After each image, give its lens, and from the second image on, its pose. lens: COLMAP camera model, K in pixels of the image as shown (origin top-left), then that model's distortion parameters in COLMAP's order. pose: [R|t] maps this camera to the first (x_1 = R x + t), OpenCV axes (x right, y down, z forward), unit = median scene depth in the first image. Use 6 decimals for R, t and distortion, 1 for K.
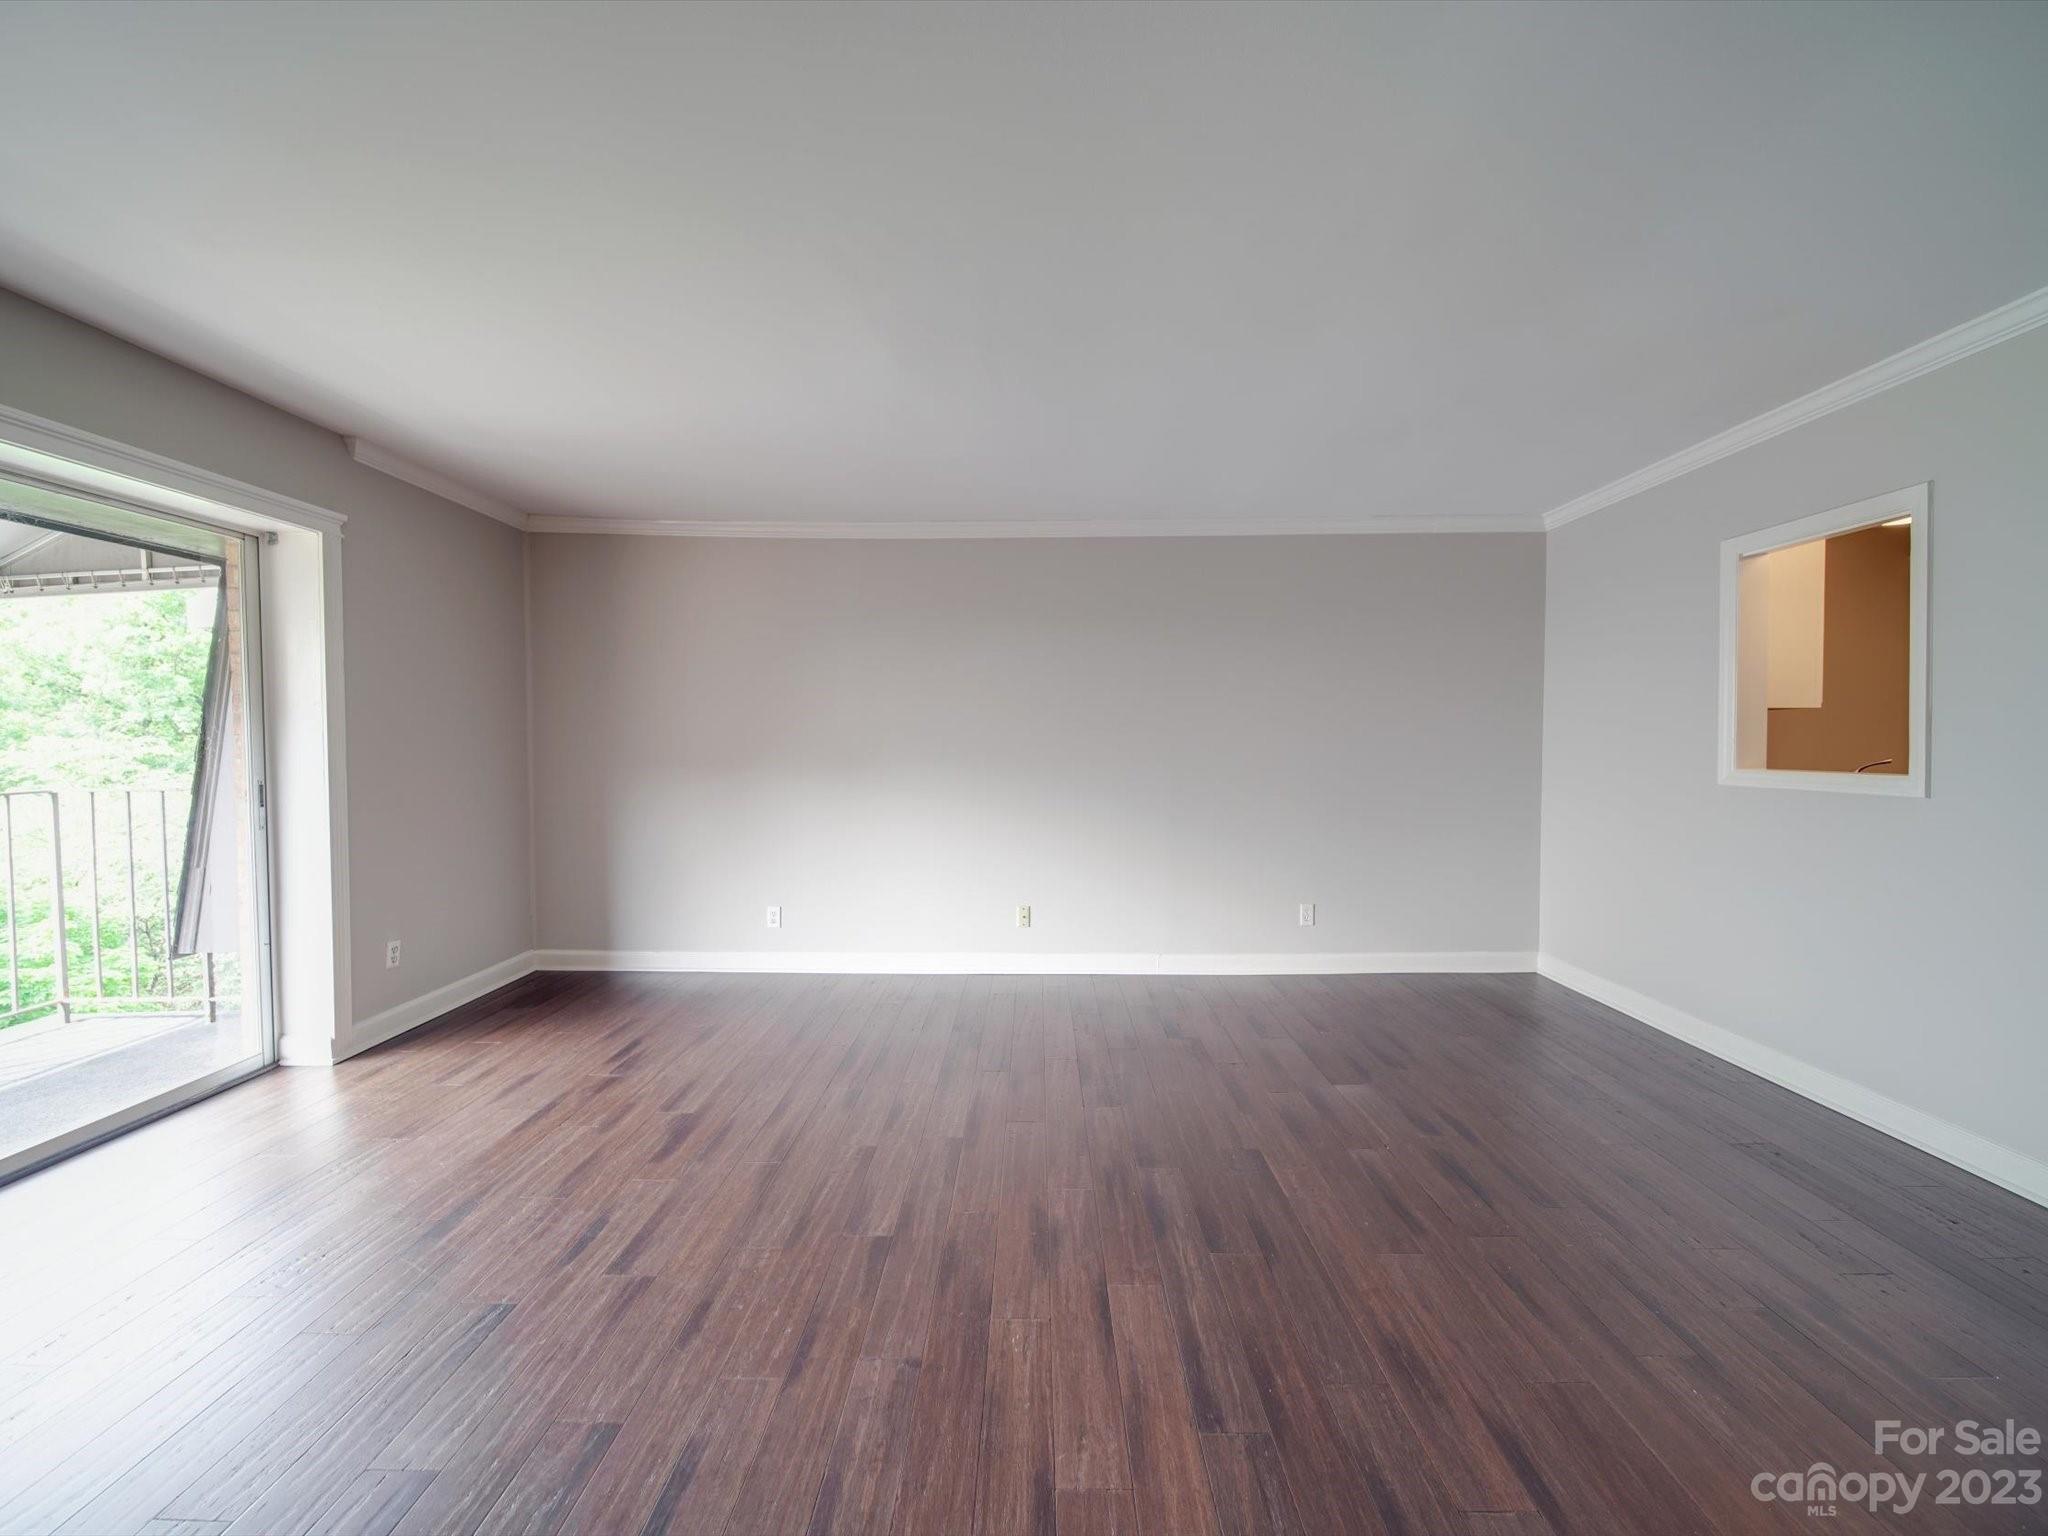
lens RADIAL K [[811.7, 0, 1030.8], [0, 811.7, 764.2], [0, 0, 1]] dist [-0.001110, -0.000905]
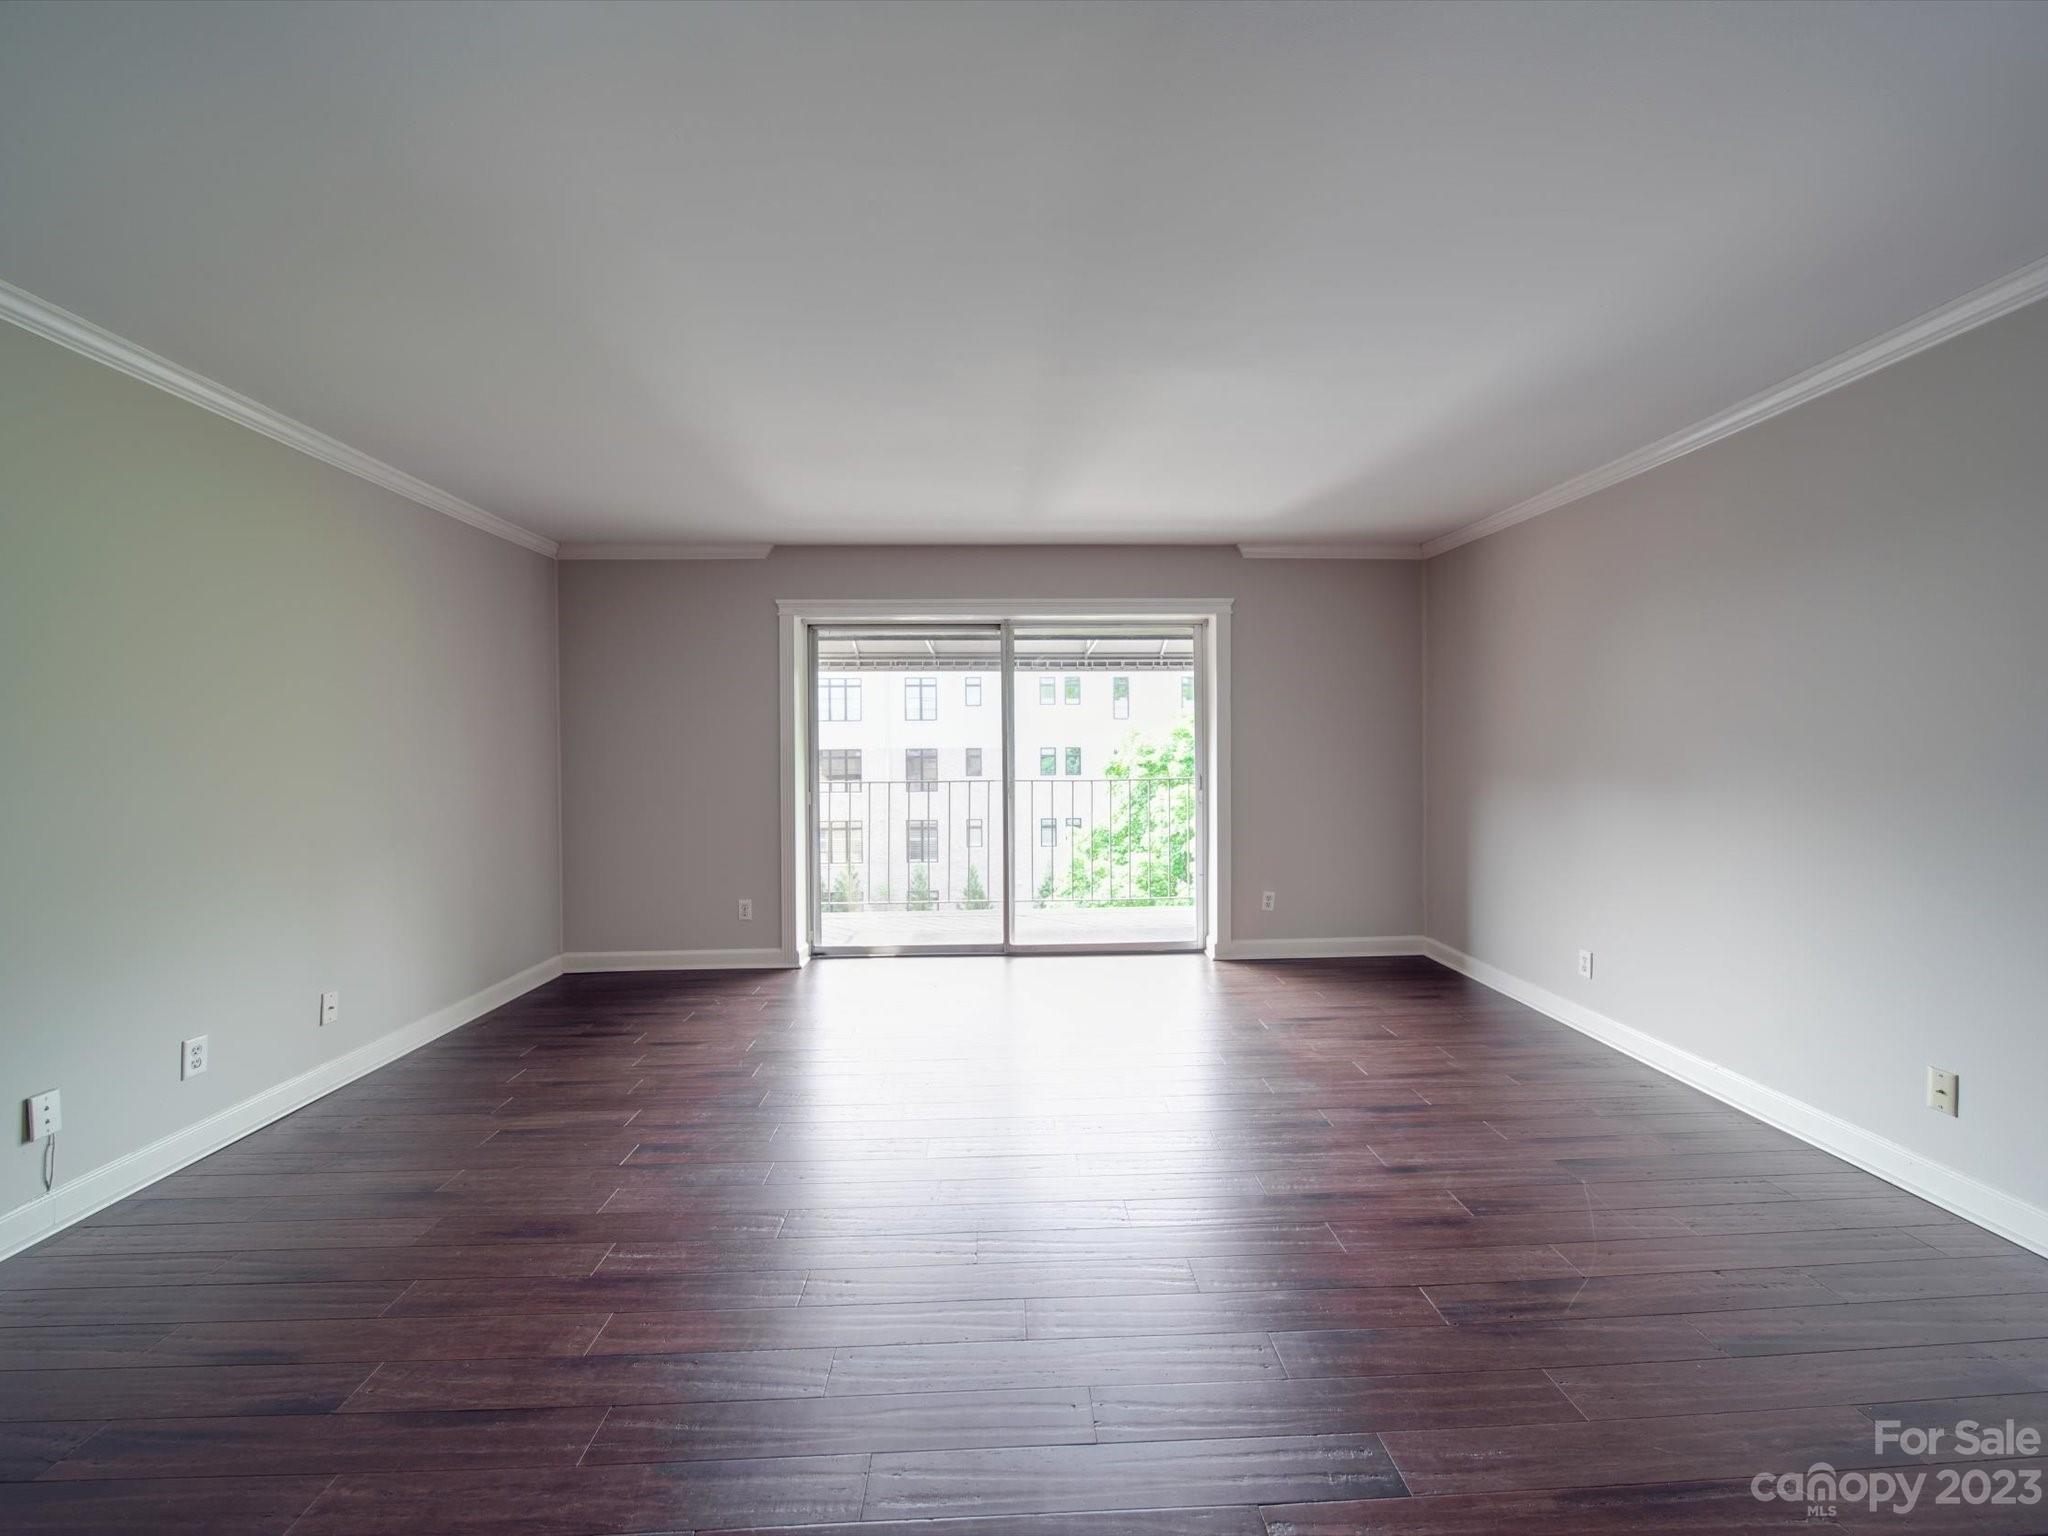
lens RADIAL K [[811.7, 0, 1030.8], [0, 811.7, 764.2], [0, 0, 1]] dist [-0.001110, -0.000905]
pose [[0.050130, 0.016394, -0.998608, 0.957821], [-0.020162, 0.999678, 0.015400, -0.023572], [0.998539, 0.019362, 0.050444, 0.845004]]
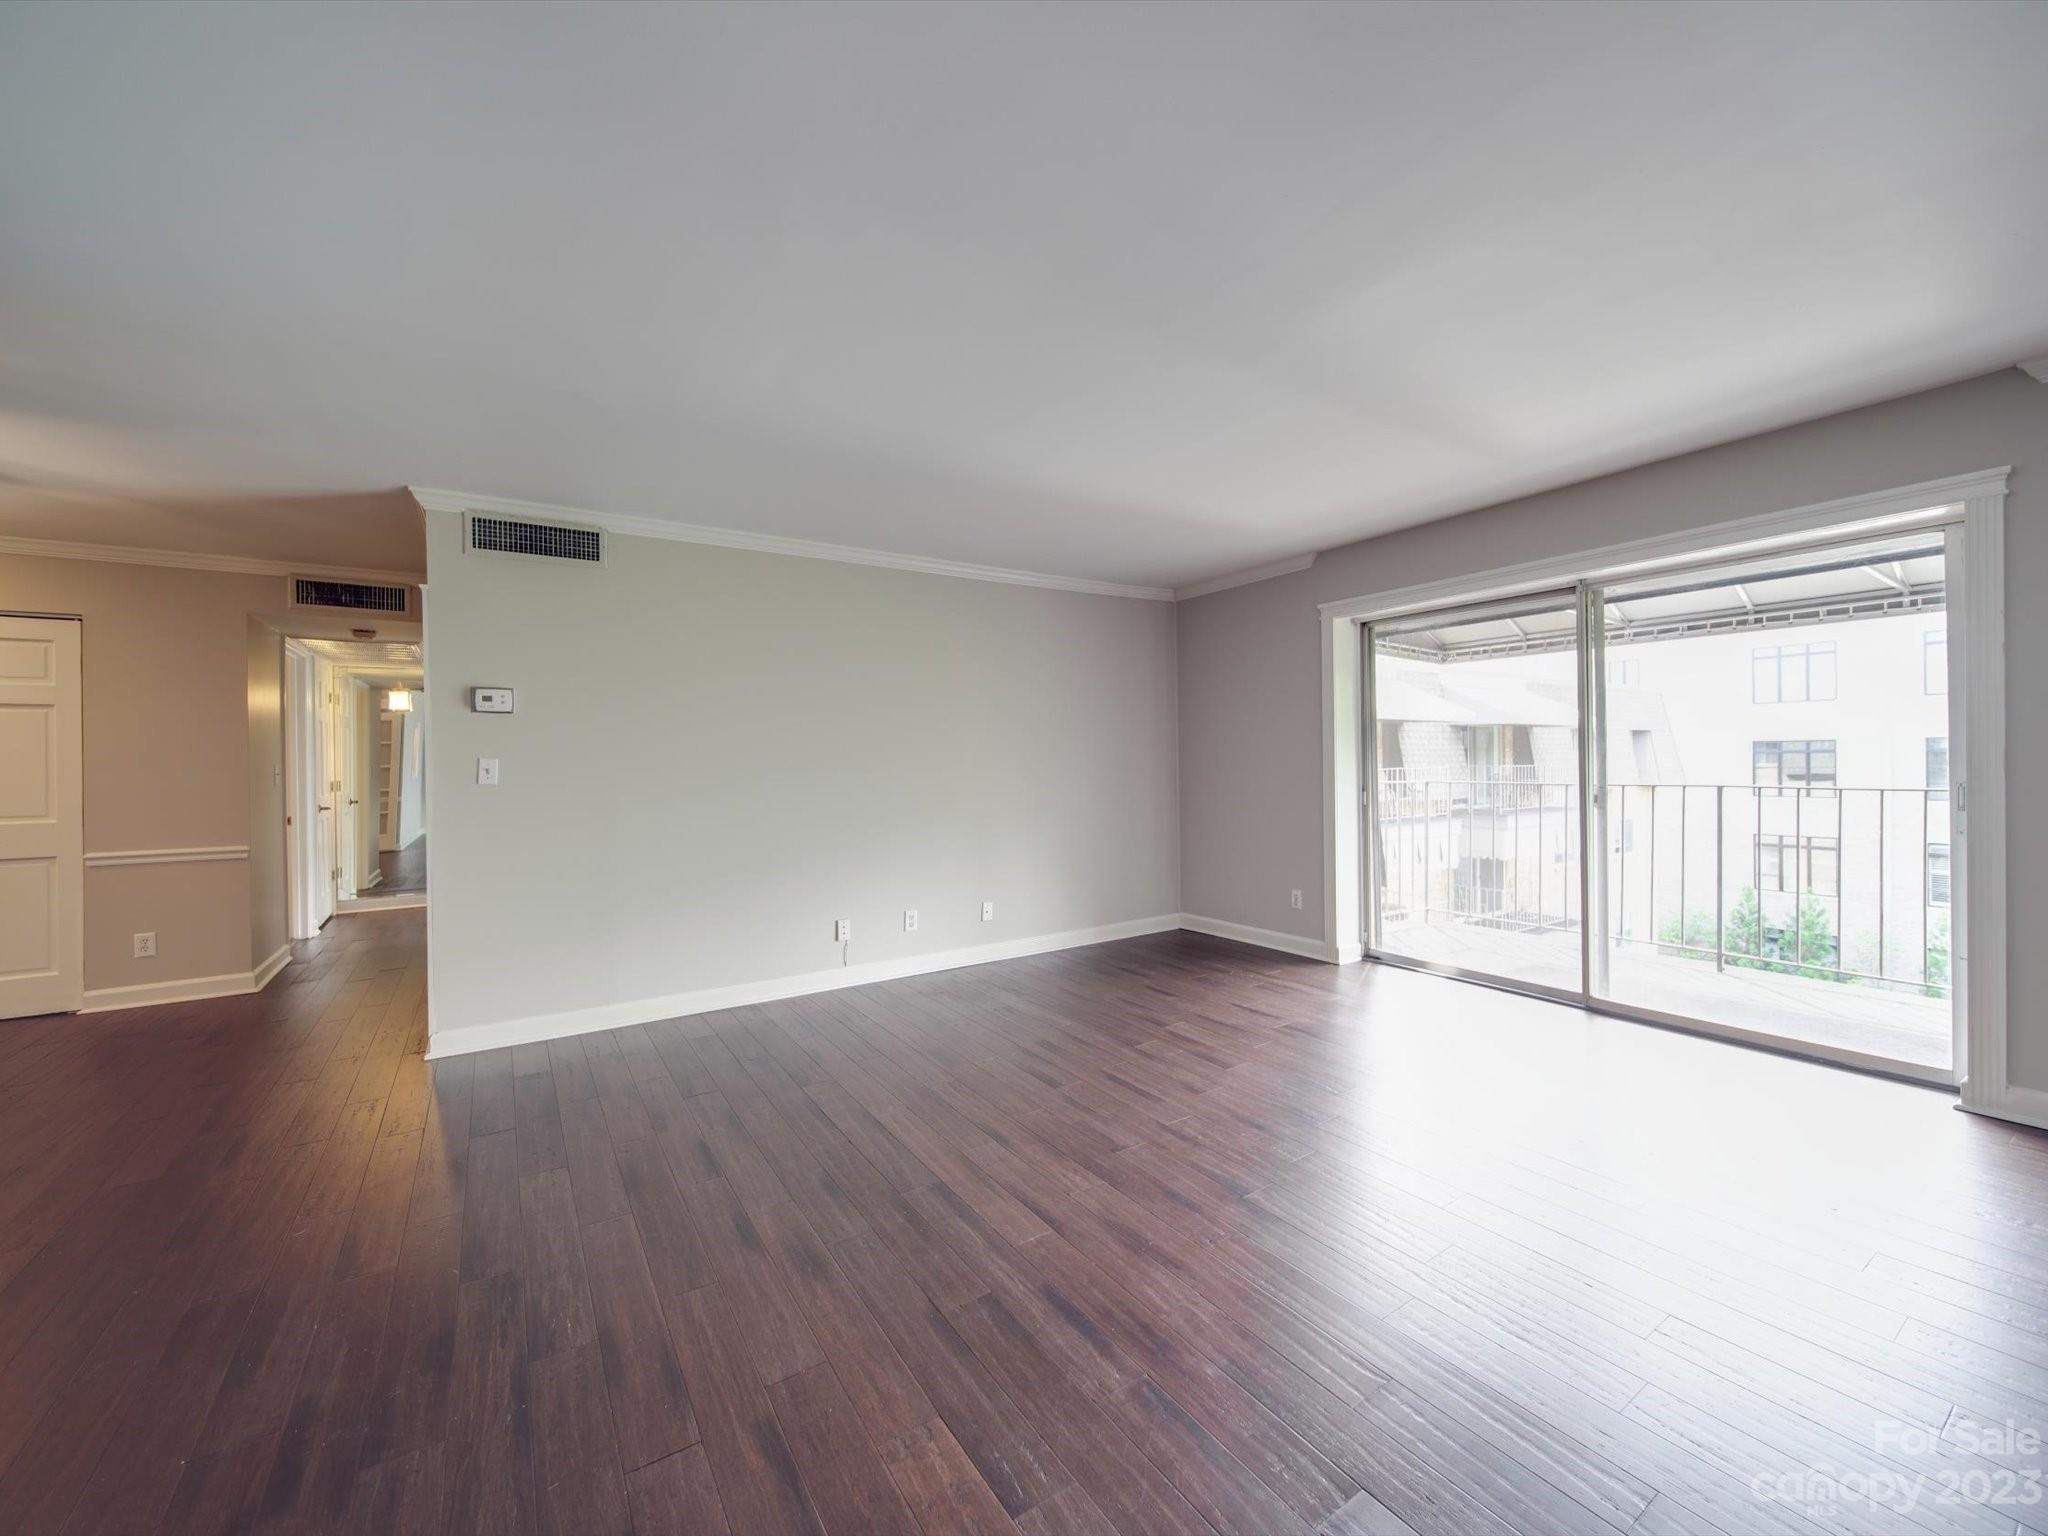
lens RADIAL K [[811.7, 0, 1030.8], [0, 811.7, 764.2], [0, 0, 1]] dist [-0.001110, -0.000905]
pose [[-0.831447, 0.020027, -0.555244, 0.667383], [0.003784, 0.999531, 0.030385, -0.047069], [0.555592, 0.023163, -0.831133, 1.720653]]
